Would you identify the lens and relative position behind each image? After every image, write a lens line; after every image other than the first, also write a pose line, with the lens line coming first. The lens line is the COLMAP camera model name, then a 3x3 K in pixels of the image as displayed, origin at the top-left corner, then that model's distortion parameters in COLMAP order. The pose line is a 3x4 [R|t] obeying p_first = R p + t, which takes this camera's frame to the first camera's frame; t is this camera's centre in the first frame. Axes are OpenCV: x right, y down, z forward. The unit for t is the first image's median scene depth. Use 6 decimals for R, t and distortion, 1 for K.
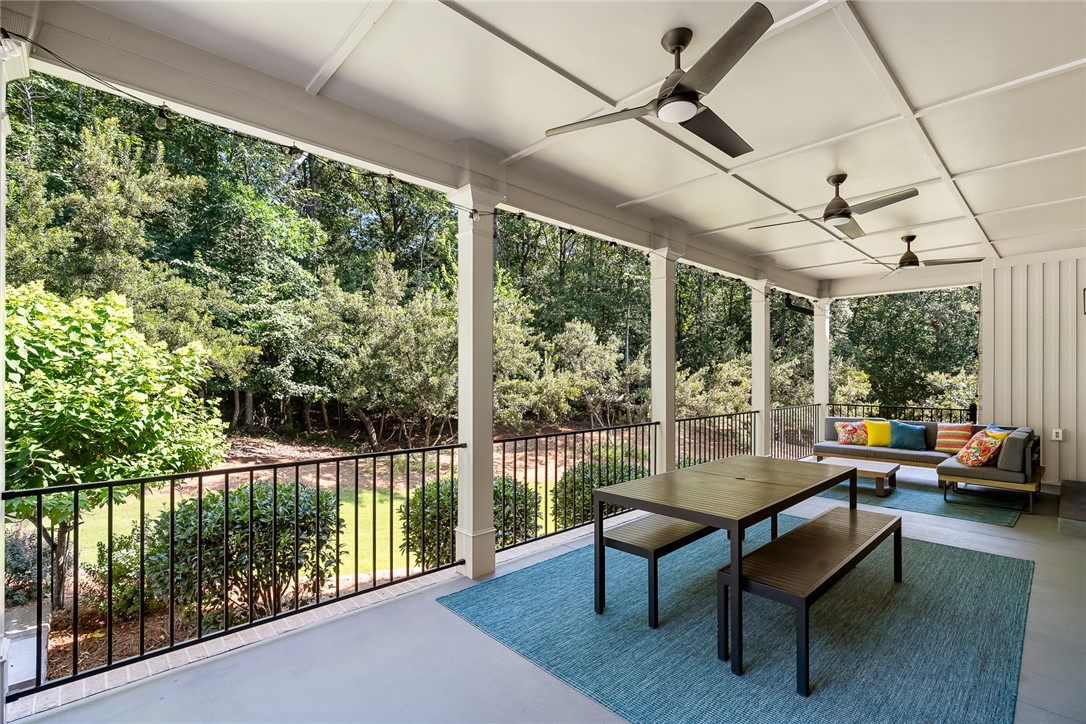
lens RADIAL K [[496.1, 0, 540.5], [0, 496.1, 369.8], [0, 0, 1]] dist [0.001646, 0.000365]
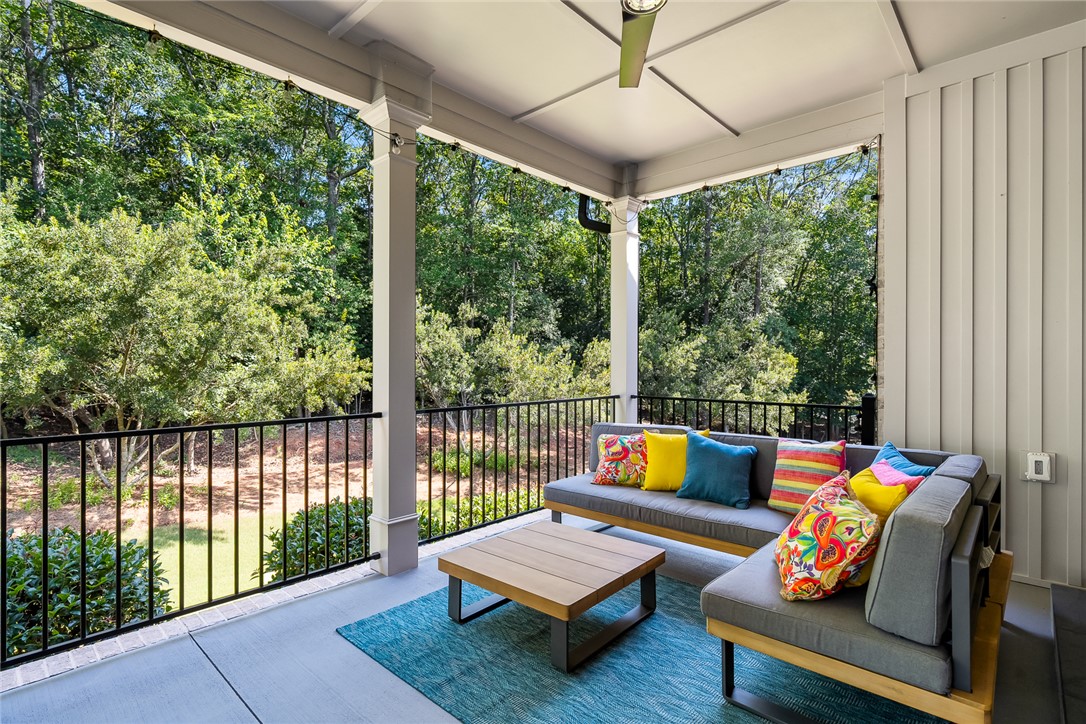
lens RADIAL K [[532.1, 0, 545.3], [0, 532.1, 360.9], [0, 0, 1]] dist [0.017092, -0.000141]
pose [[0.996167, -0.000894, 0.087465, 0.514283], [0.000628, 0.999995, 0.003072, 0.034129], [-0.087467, -0.003005, 0.996163, 0.512666]]
